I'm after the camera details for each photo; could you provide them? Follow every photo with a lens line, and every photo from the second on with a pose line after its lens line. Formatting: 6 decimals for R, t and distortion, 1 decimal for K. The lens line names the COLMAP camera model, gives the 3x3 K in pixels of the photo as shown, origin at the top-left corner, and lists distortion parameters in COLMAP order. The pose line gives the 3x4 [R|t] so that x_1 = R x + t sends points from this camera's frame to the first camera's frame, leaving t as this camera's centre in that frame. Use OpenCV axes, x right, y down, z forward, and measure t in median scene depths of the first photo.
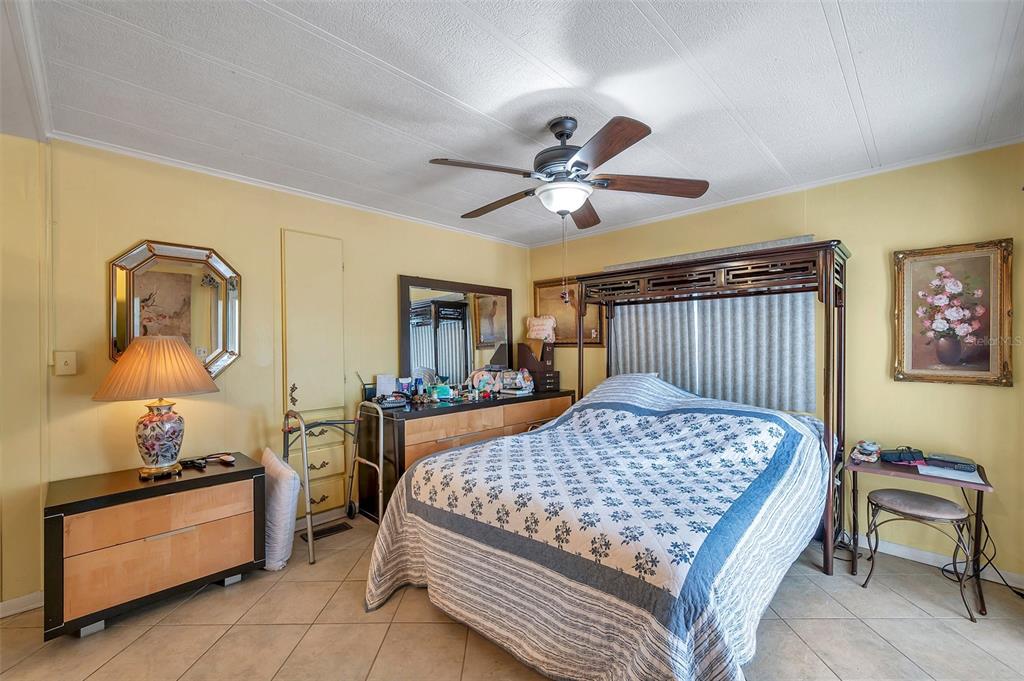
lens RADIAL K [[430.1, 0, 515.4], [0, 430.1, 339.9], [0, 0, 1]] dist [-0.000897, 0.000001]
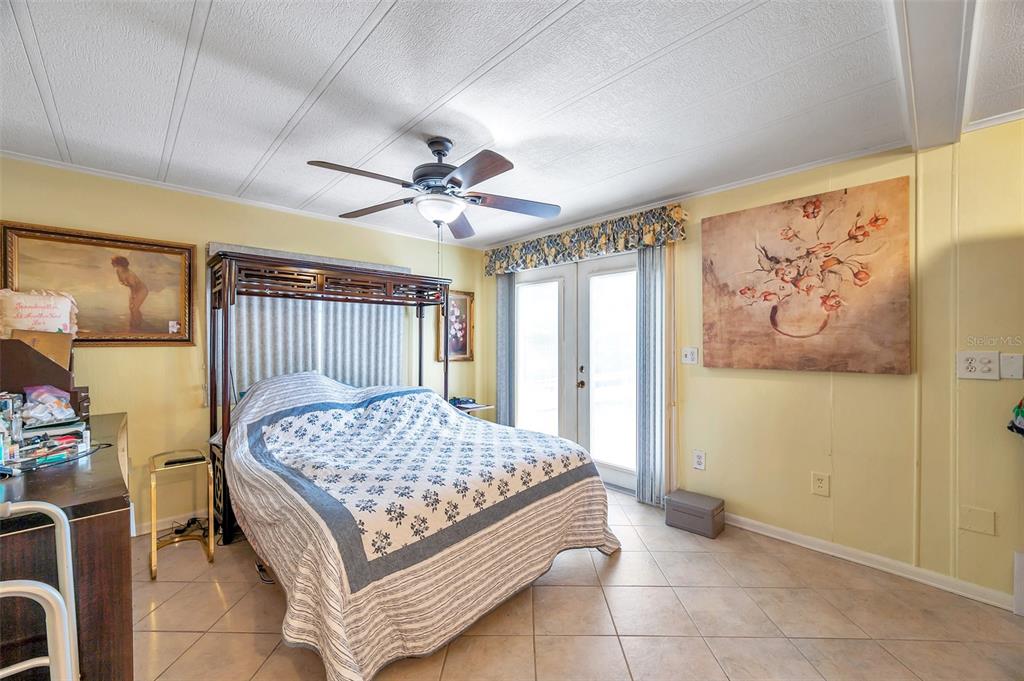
lens RADIAL K [[404.7, 0, 515.6], [0, 404.7, 344.3], [0, 0, 1]] dist [-0.004081, 0.000439]
pose [[0.014392, -0.003292, 0.999891, -0.665193], [-0.004476, 0.999984, 0.003357, 0.012800], [-0.999886, -0.004524, 0.014377, 0.572722]]
